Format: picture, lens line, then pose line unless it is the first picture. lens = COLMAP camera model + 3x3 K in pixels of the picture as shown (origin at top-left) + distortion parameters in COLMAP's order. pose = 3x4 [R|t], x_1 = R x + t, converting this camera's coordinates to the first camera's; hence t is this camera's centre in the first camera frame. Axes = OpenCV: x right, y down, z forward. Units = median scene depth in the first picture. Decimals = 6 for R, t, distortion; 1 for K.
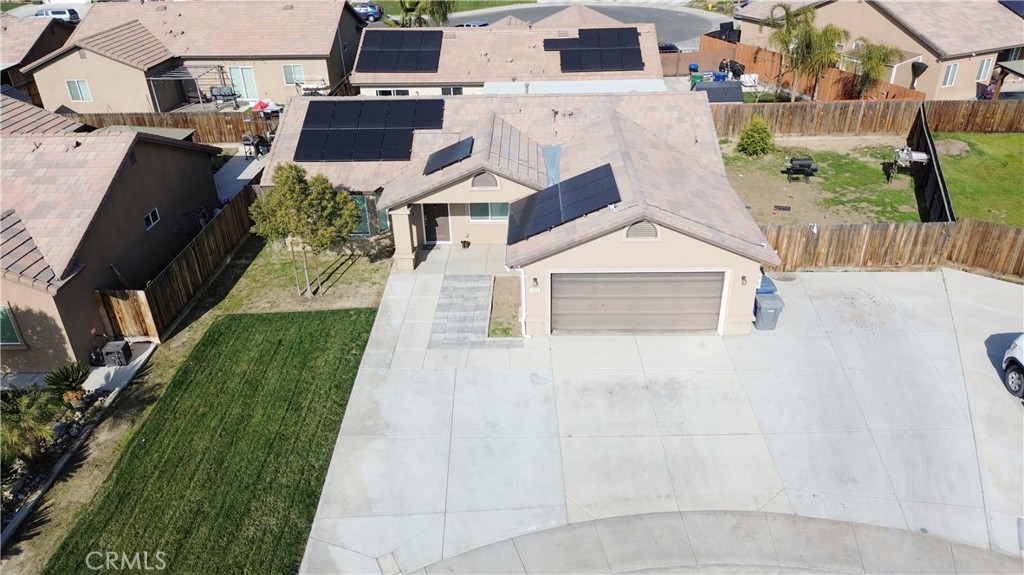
lens RADIAL K [[723.1, 0, 512.0], [0, 723.1, 287.5], [0, 0, 1]] dist [0.073173, -0.078014]
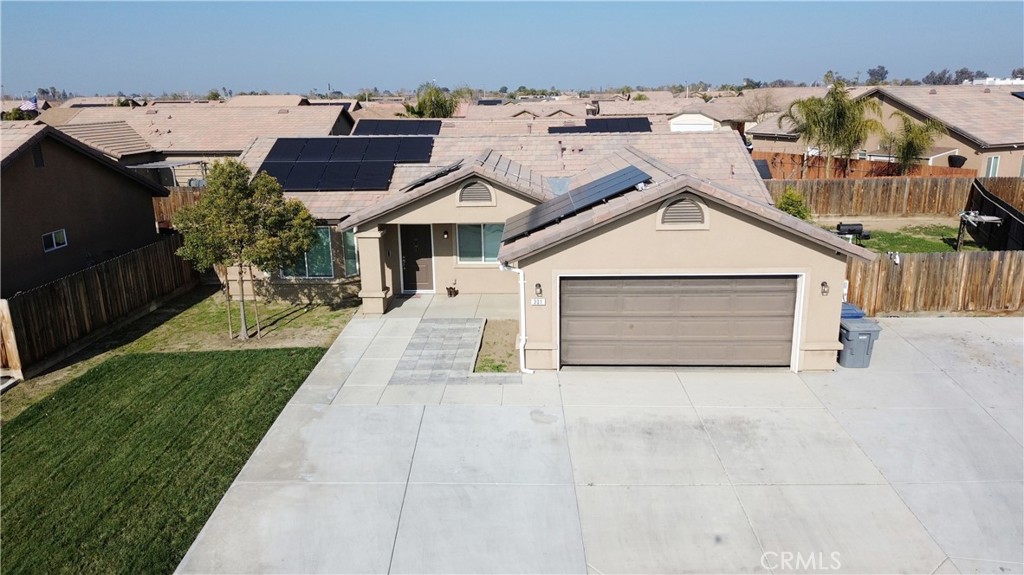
lens RADIAL K [[723.1, 0, 512.0], [0, 723.1, 287.5], [0, 0, 1]] dist [0.073173, -0.078014]
pose [[0.999925, 0.010050, -0.006948, 0.009398], [-0.011443, 0.969630, -0.244310, 0.153688], [0.004282, 0.244371, 0.969672, 0.258750]]
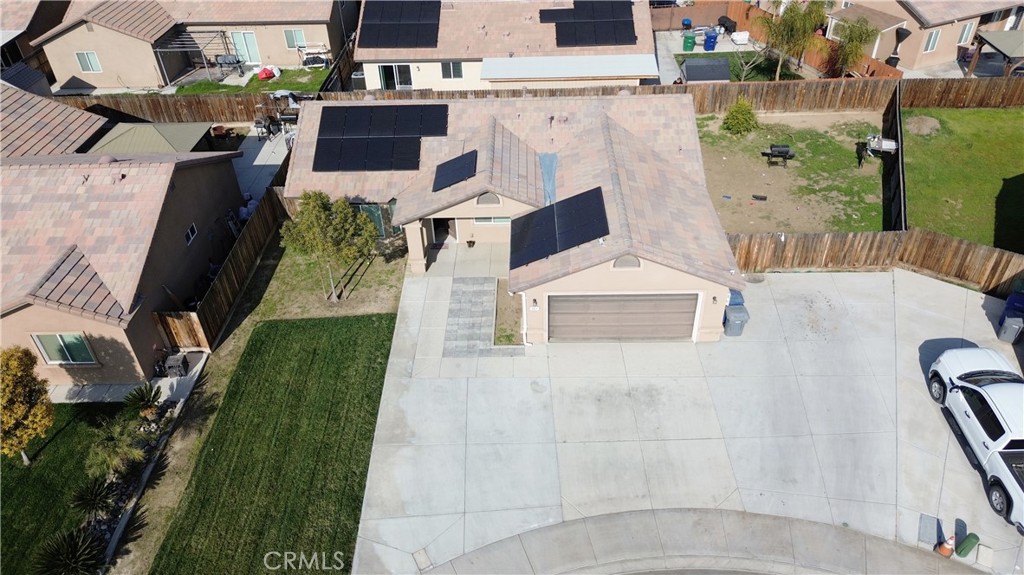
lens RADIAL K [[723.1, 0, 512.0], [0, 723.1, 287.5], [0, 0, 1]] dist [0.073173, -0.078014]
pose [[0.999920, -0.011676, 0.004833, -0.008584], [0.010873, 0.989853, 0.141681, -0.176075], [-0.006438, -0.141617, 0.989901, -0.126443]]
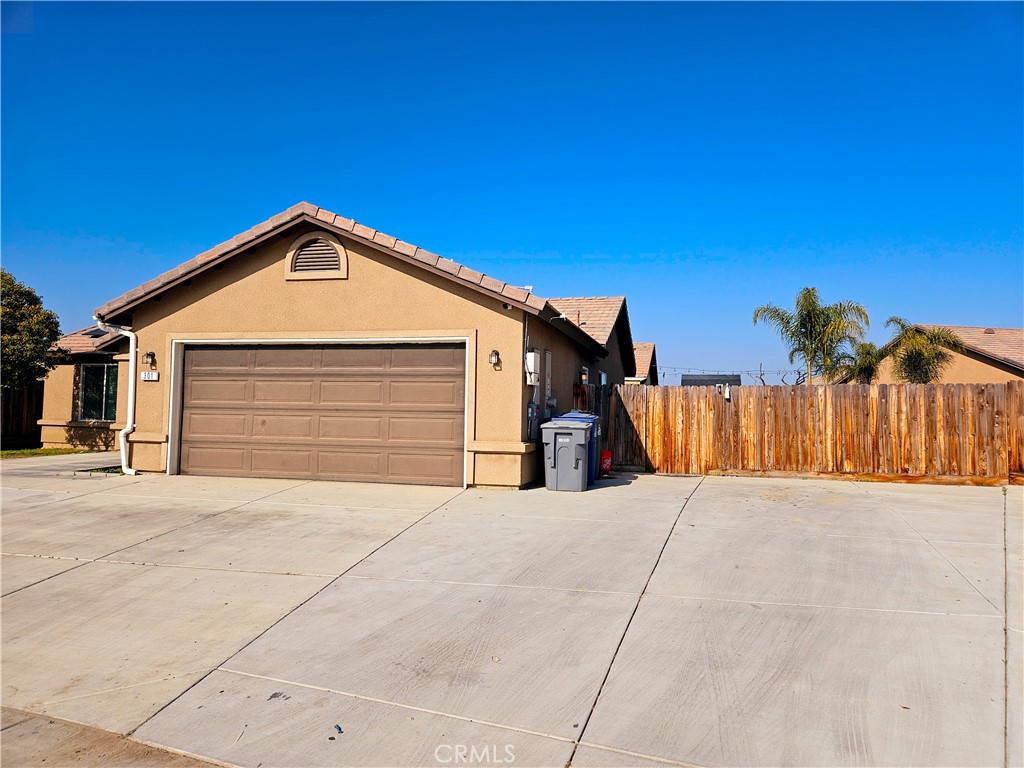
lens RADIAL K [[684.1, 0, 510.0], [0, 684.1, 380.6], [0, 0, 1]] dist [0.074434, -0.060064]
pose [[0.972109, 0.030090, -0.232592, 0.394294], [-0.146709, 0.851758, -0.502975, 0.217370], [0.182977, 0.523070, 0.832416, 0.544913]]
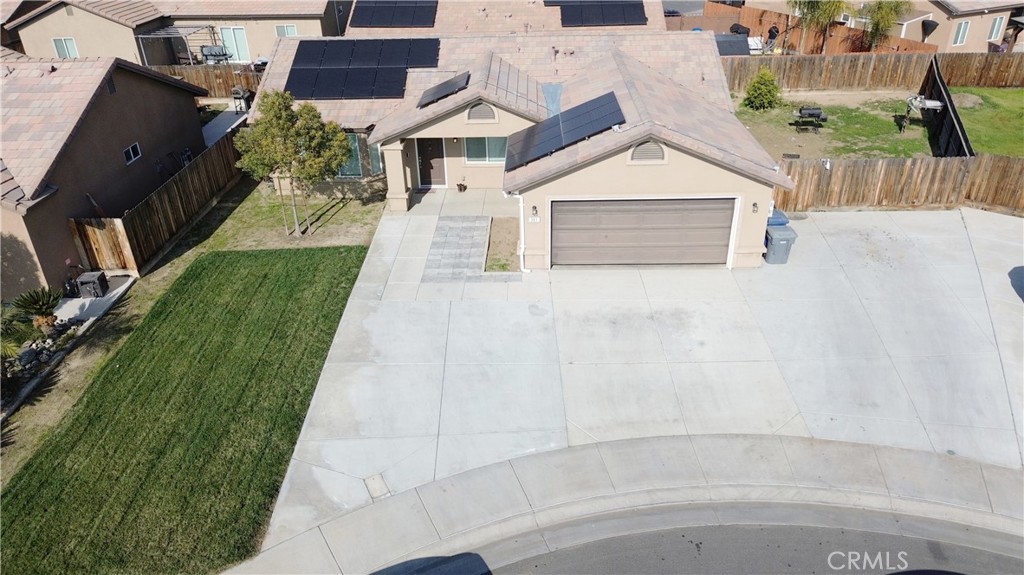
lens RADIAL K [[723.1, 0, 512.0], [0, 723.1, 287.5], [0, 0, 1]] dist [0.073173, -0.078014]
pose [[0.999998, 0.001611, 0.000912, 0.001747], [-0.001613, 0.999996, 0.002407, 0.082555], [-0.000908, -0.002408, 0.999997, 0.047259]]
